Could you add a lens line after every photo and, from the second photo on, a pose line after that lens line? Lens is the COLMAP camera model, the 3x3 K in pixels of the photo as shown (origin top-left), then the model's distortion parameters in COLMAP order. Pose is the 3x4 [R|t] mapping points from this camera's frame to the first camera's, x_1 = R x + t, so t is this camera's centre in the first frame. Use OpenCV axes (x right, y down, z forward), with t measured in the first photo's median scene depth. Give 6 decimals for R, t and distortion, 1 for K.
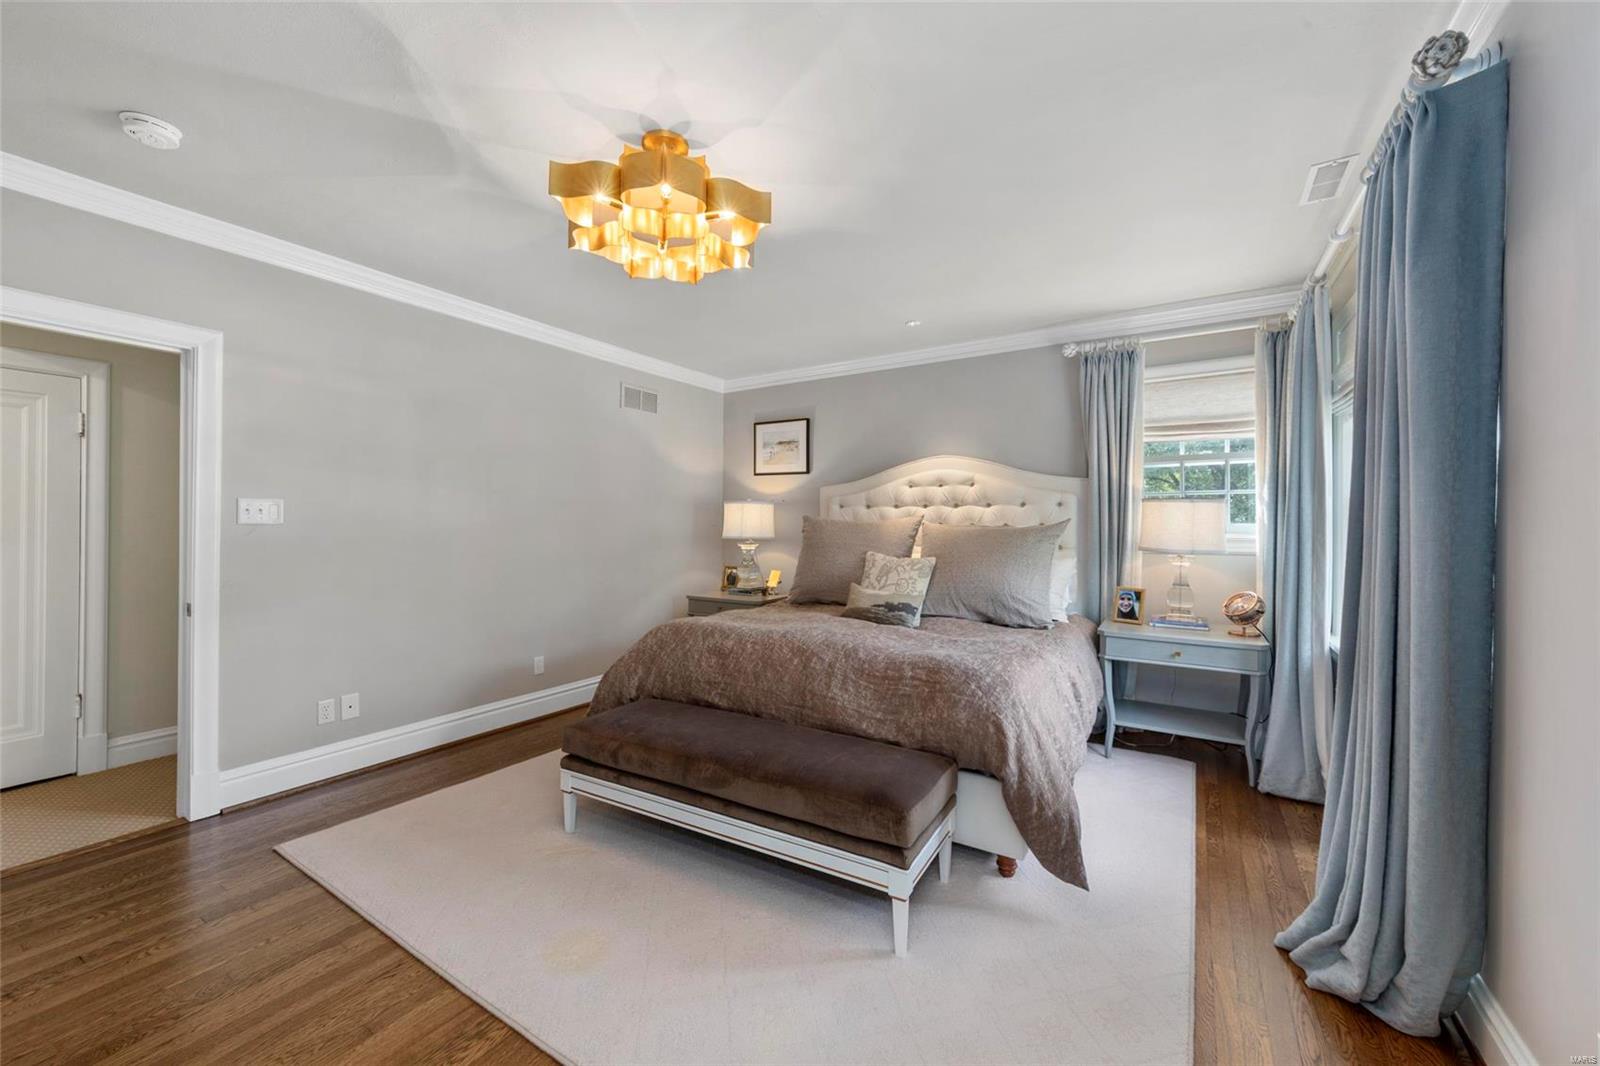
lens RADIAL K [[622.7, 0, 796.5], [0, 622.7, 519.1], [0, 0, 1]] dist [0.003859, -0.000670]
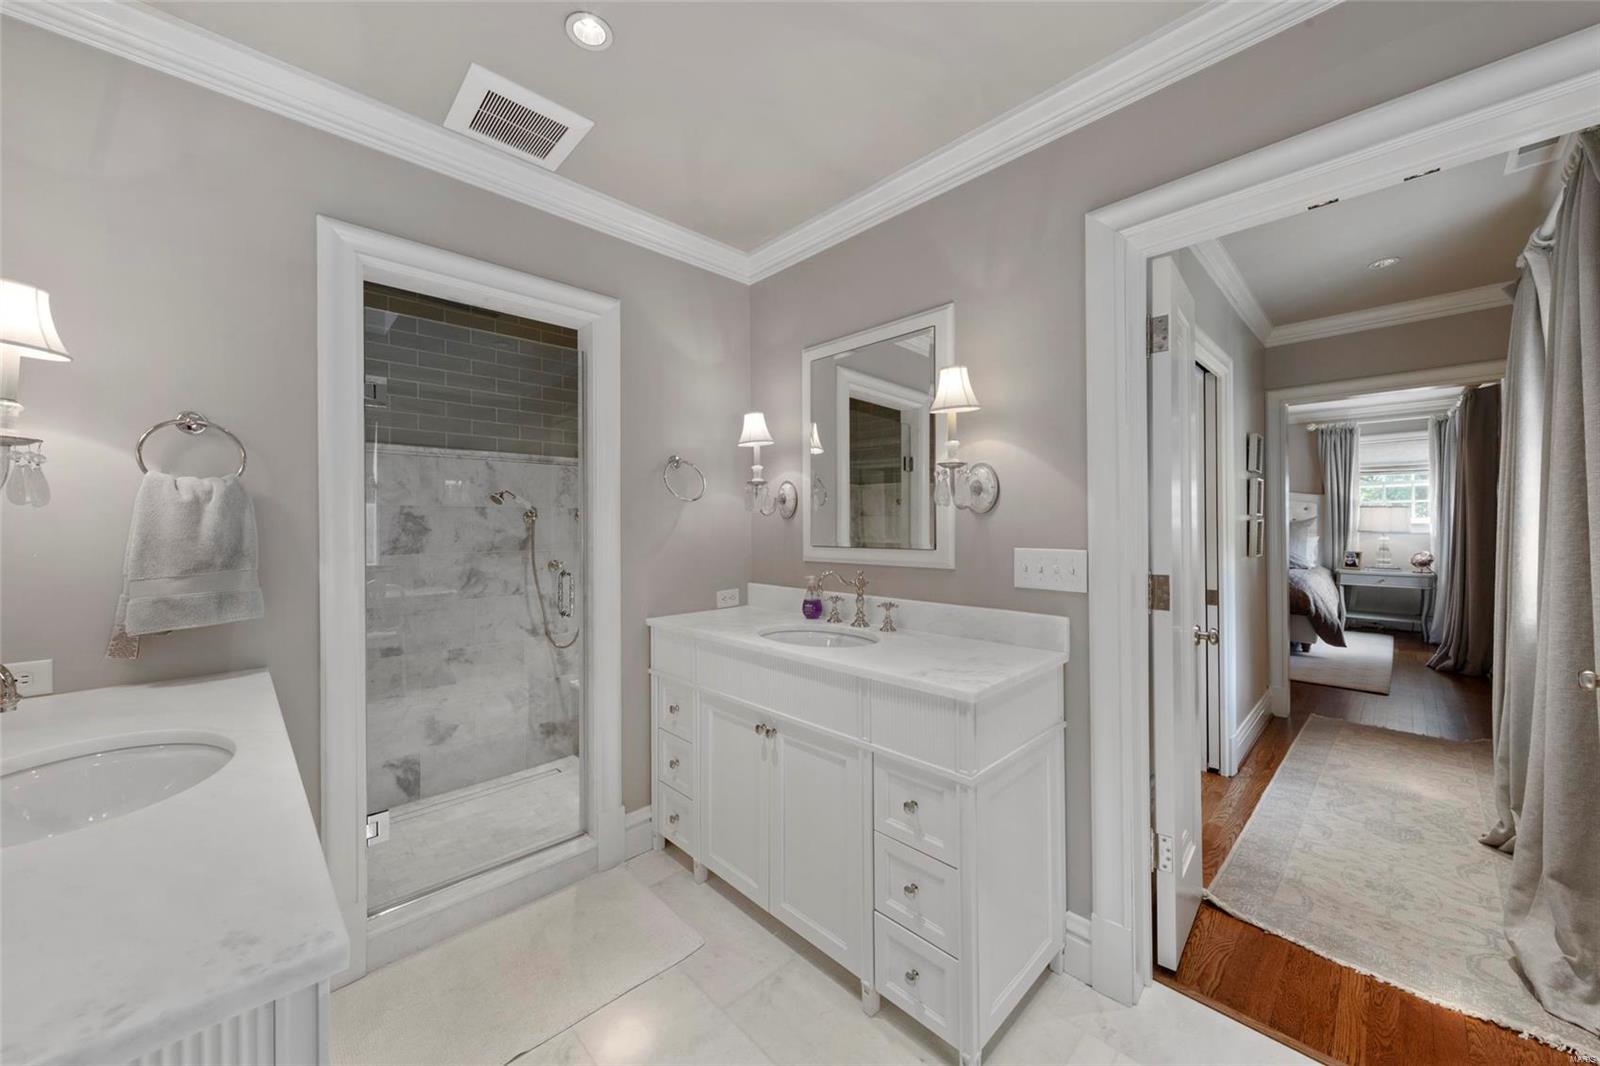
lens RADIAL K [[580.0, 0, 803.6], [0, 580.0, 521.7], [0, 0, 1]] dist [0.007600, -0.001174]
pose [[0.973974, -0.014496, -0.226194, -0.767534], [0.015881, 0.999865, 0.004308, -0.019005], [0.226101, -0.007788, 0.974073, -1.236656]]
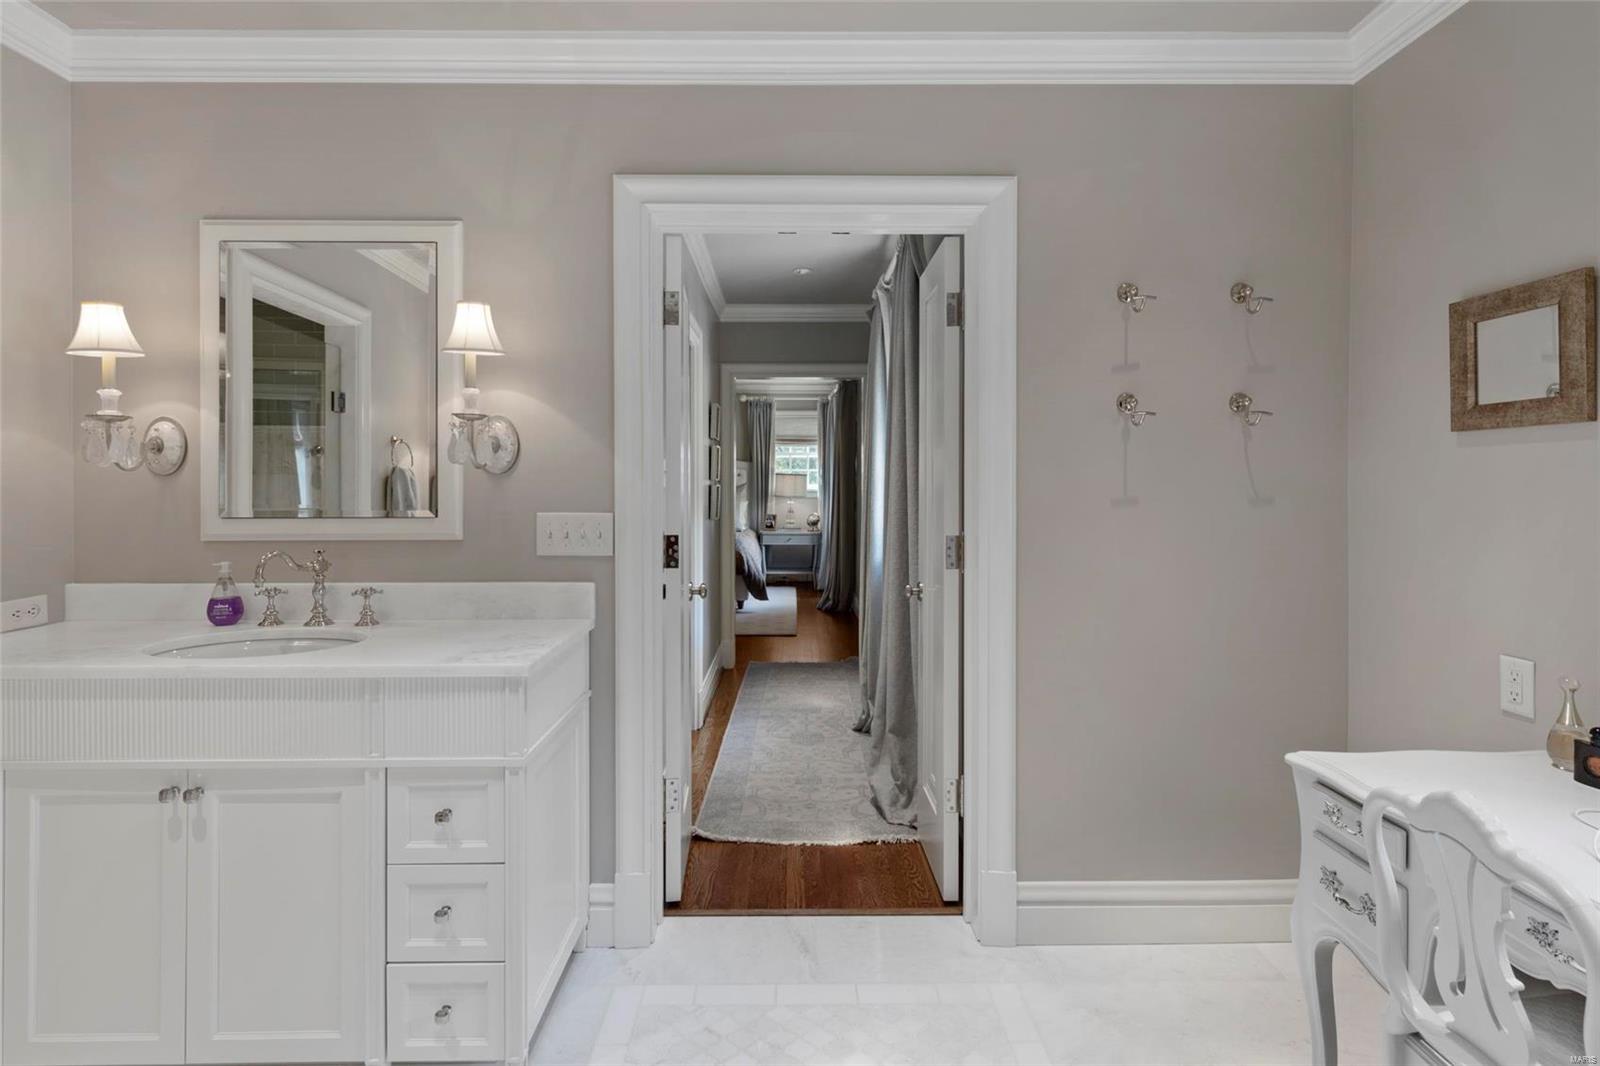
lens RADIAL K [[754.9, 0, 803.7], [0, 754.9, 487.6], [0, 0, 1]] dist [0.010142, -0.001021]
pose [[0.834642, -0.007971, 0.550736, -0.856155], [0.000442, 0.999905, 0.013802, -0.019093], [-0.550793, -0.011276, 0.834566, -1.317884]]
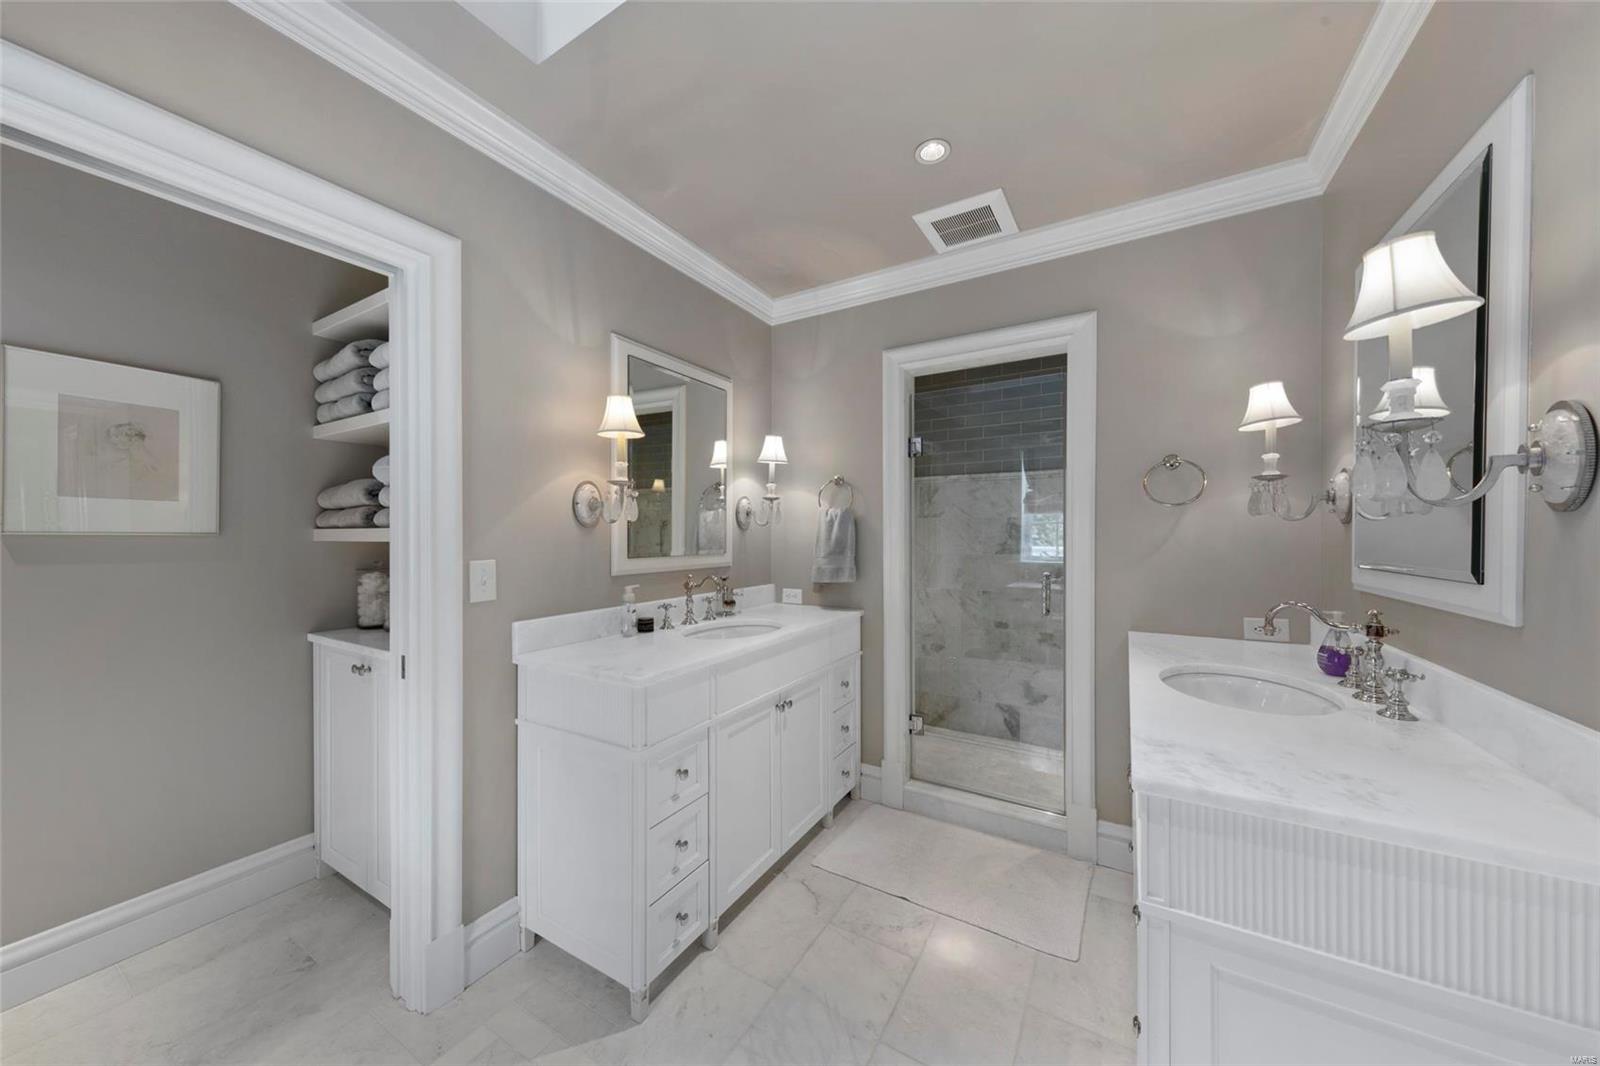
lens RADIAL K [[555.9, 0, 813.6], [0, 555.9, 533.9], [0, 0, 1]] dist [0.003139, -0.000006]
pose [[0.030825, -0.005518, -0.999510, -0.509326], [0.013598, 0.999895, -0.005101, -0.016065], [0.999432, -0.013435, 0.030897, -1.003602]]
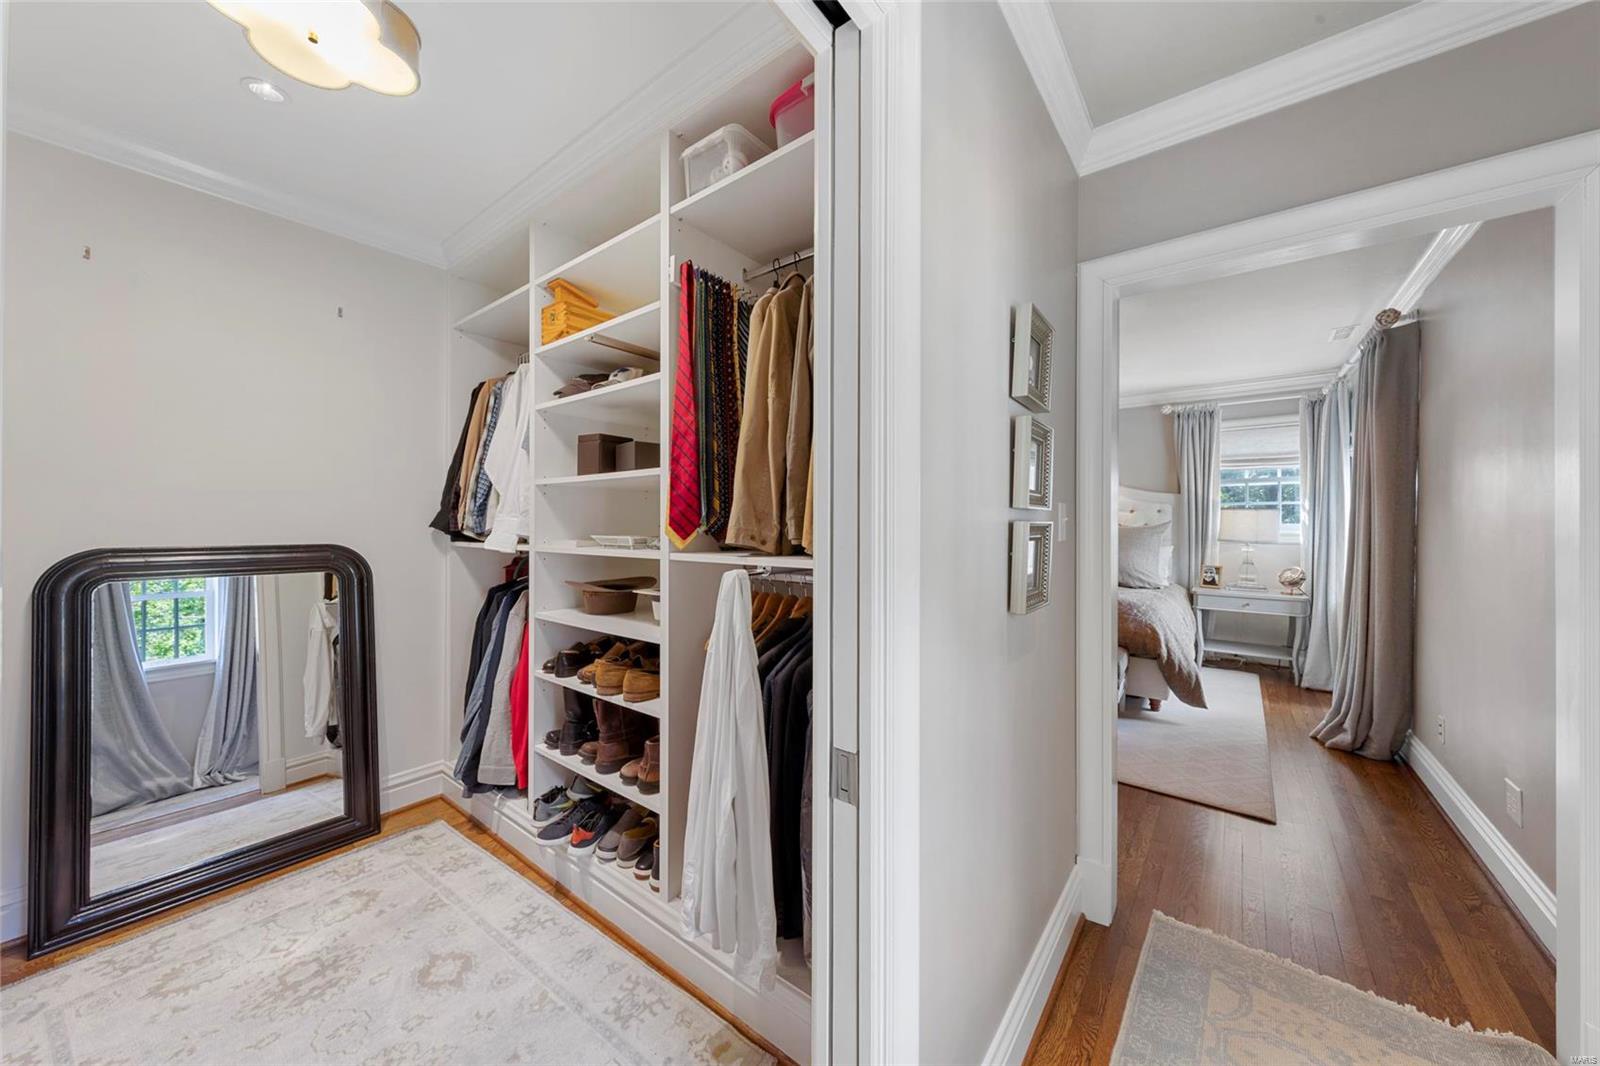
lens RADIAL K [[555.9, 0, 795.4], [0, 555.9, 523.2], [0, 0, 1]] dist [0.003139, -0.000006]
pose [[0.994745, -0.002965, -0.102341, -0.371712], [0.003565, 0.999978, 0.005680, -0.006207], [0.102322, -0.006015, 0.994733, -0.509191]]
